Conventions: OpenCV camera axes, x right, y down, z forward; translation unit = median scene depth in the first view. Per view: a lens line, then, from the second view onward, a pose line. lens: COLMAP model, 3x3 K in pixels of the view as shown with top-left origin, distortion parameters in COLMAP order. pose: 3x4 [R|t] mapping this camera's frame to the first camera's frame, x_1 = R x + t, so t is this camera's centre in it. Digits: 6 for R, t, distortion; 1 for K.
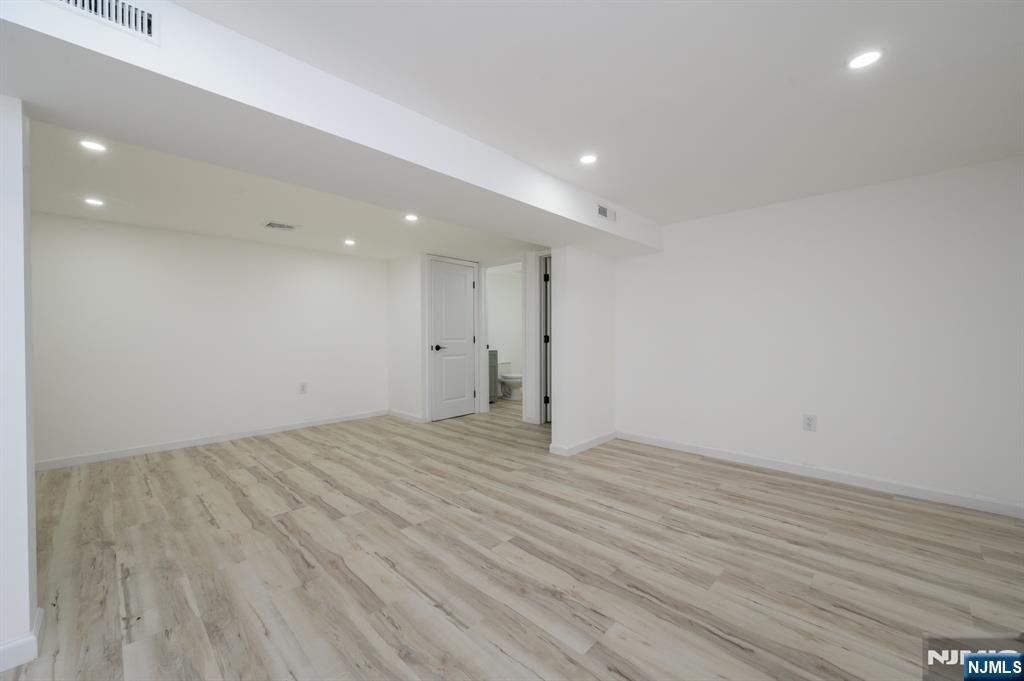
lens RADIAL K [[402.8, 0, 512.0], [0, 402.8, 340.5], [0, 0, 1]] dist [0.000145, -0.000488]
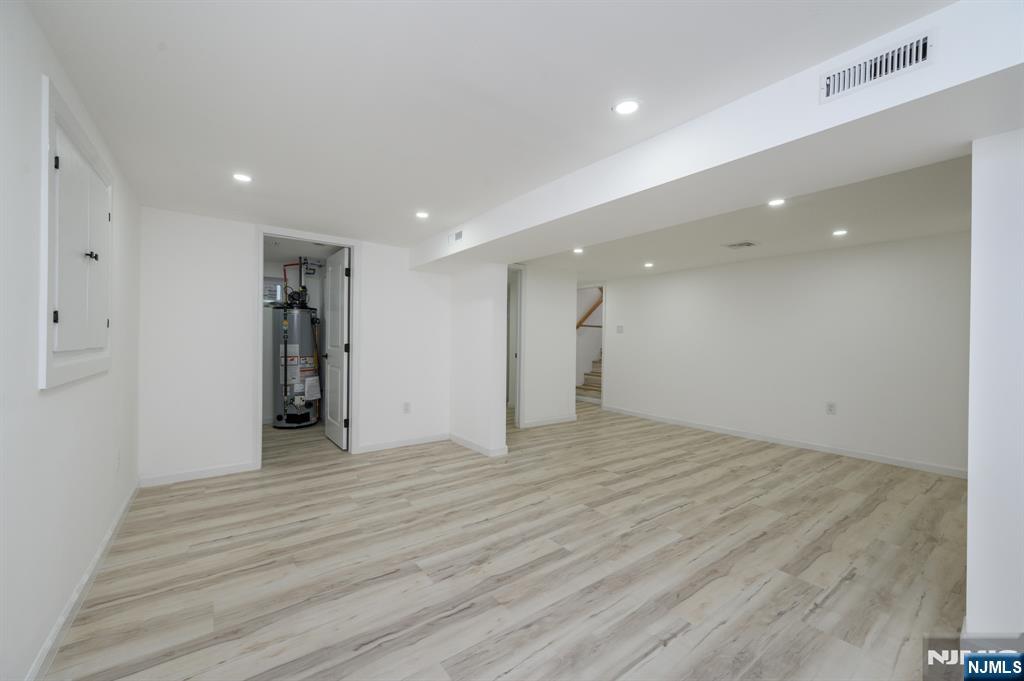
lens RADIAL K [[402.8, 0, 512.0], [0, 402.8, 340.5], [0, 0, 1]] dist [0.000145, -0.000488]
pose [[-0.161109, 0.006663, -0.986914, 0.901614], [-0.024520, 0.999642, 0.010752, -0.040286], [0.986632, 0.025931, -0.160888, 0.890581]]
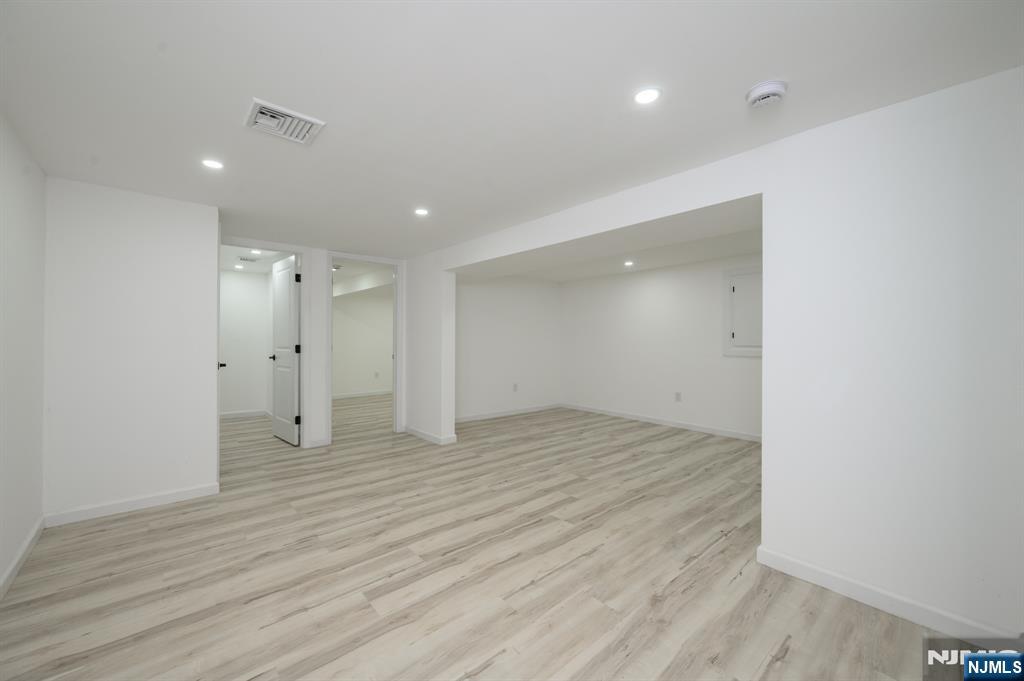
lens RADIAL K [[402.8, 0, 512.0], [0, 402.8, 340.5], [0, 0, 1]] dist [0.000145, -0.000488]
pose [[0.083364, 0.007308, 0.996492, -1.605705], [0.010783, 0.999908, -0.008235, -0.021007], [-0.996461, 0.011431, 0.083278, 1.054811]]
